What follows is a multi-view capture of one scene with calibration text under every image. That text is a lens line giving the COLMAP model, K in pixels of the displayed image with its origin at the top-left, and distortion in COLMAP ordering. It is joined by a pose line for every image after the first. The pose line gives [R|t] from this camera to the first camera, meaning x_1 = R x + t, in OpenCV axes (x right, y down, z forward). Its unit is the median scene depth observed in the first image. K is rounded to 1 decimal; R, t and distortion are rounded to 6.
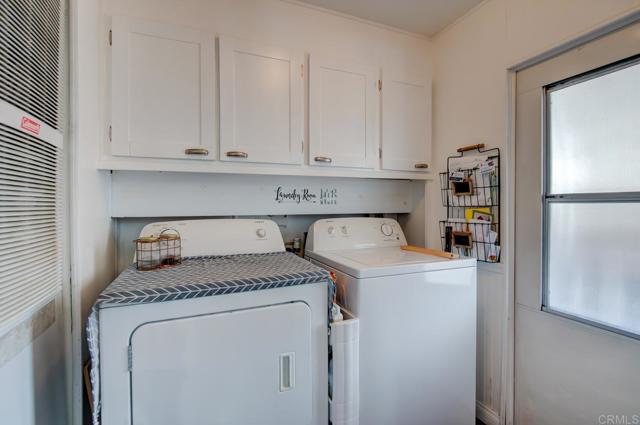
lens RADIAL K [[294.4, 0, 322.1], [0, 294.4, 209.3], [0, 0, 1]] dist [-0.013562, 0.000472]
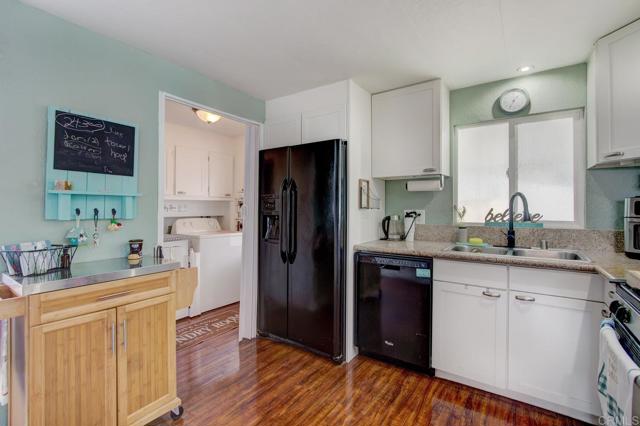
lens RADIAL K [[294.4, 0, 324.3], [0, 294.4, 208.3], [0, 0, 1]] dist [-0.013562, 0.000472]
pose [[0.845552, 0.006605, 0.533853, -0.252332], [-0.000160, 0.999927, -0.012117, -0.018434], [-0.533894, 0.010160, 0.845491, -1.376859]]
